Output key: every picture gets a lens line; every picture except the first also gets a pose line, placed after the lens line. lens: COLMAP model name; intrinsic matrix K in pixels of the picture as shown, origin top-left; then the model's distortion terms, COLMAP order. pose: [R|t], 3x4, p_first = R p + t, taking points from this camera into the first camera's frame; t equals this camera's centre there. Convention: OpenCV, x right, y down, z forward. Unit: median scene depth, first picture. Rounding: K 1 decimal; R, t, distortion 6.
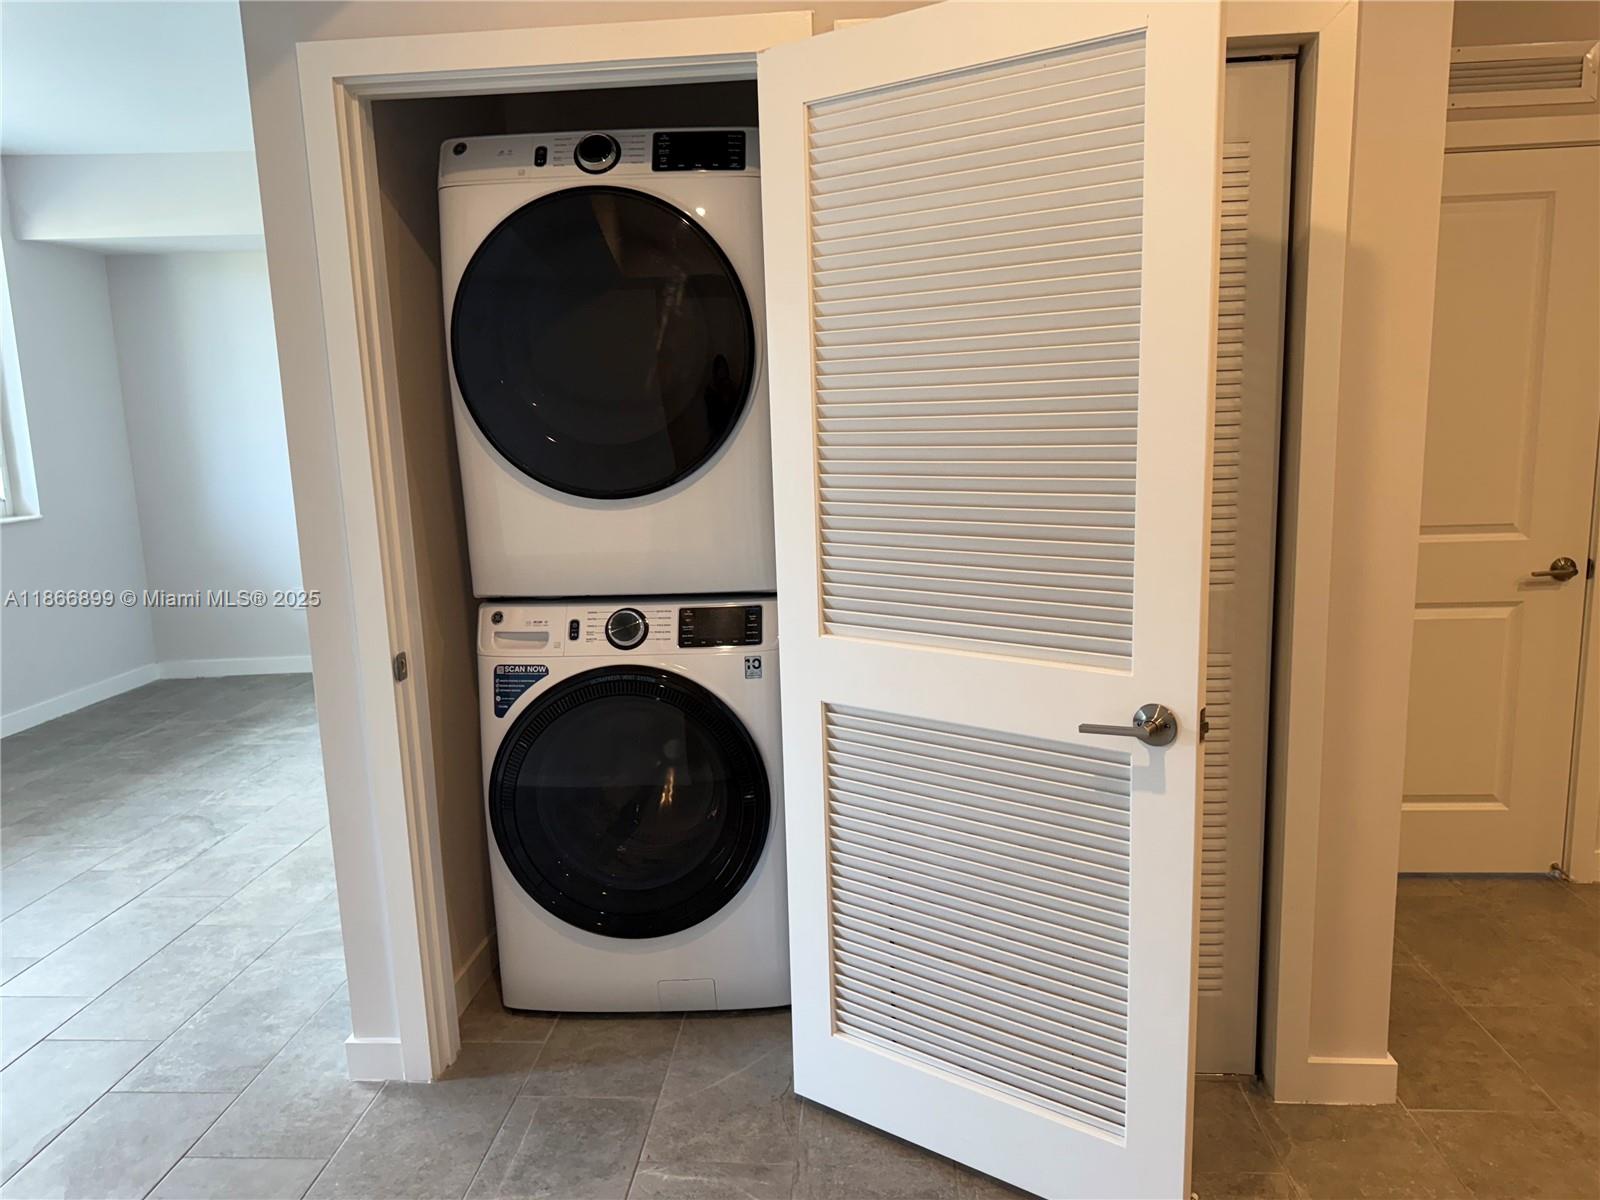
lens RADIAL K [[1126.3, 0, 800.0], [0, 1126.3, 600.0], [0, 0, 1]] dist [0.025133, -0.001547]
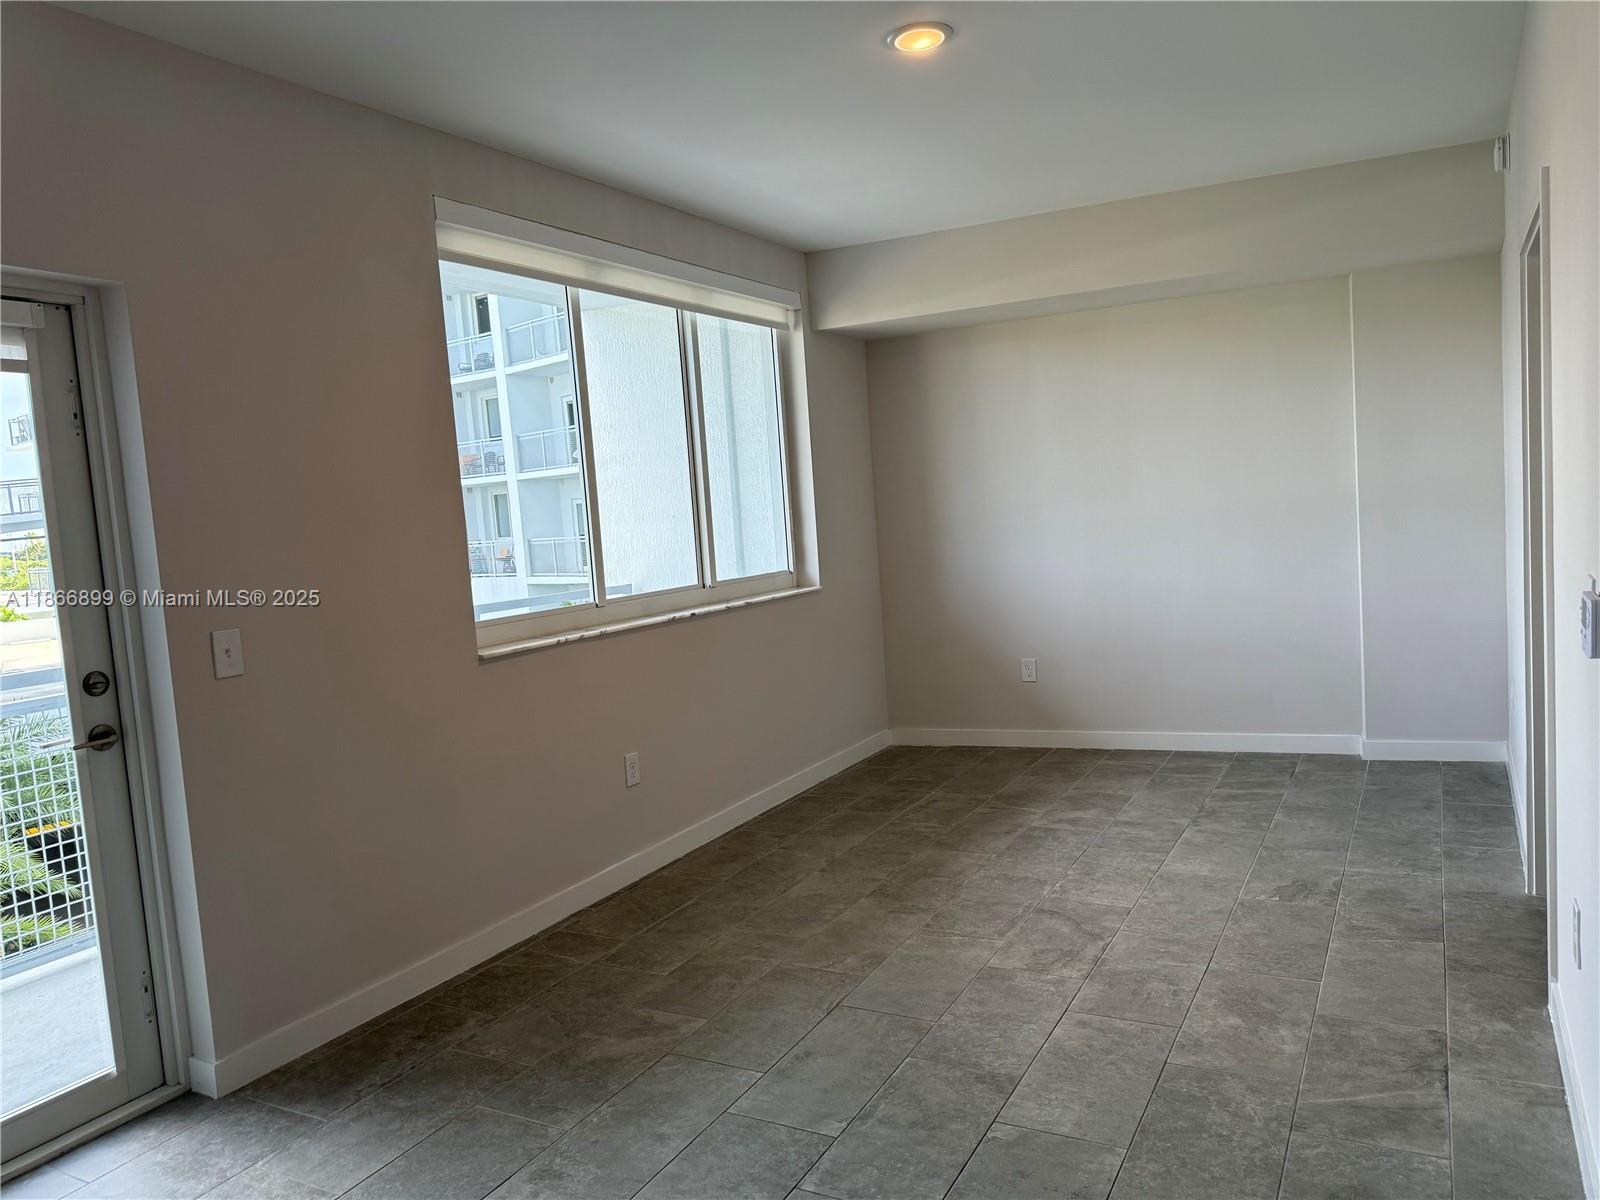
lens RADIAL K [[1126.3, 0, 800.0], [0, 1126.3, 600.0], [0, 0, 1]] dist [0.025133, -0.001547]
pose [[0.898475, -0.002453, -0.439018, -0.245446], [-0.023662, 0.998260, -0.054004, -0.005315], [0.438387, 0.058909, 0.896854, 0.058473]]
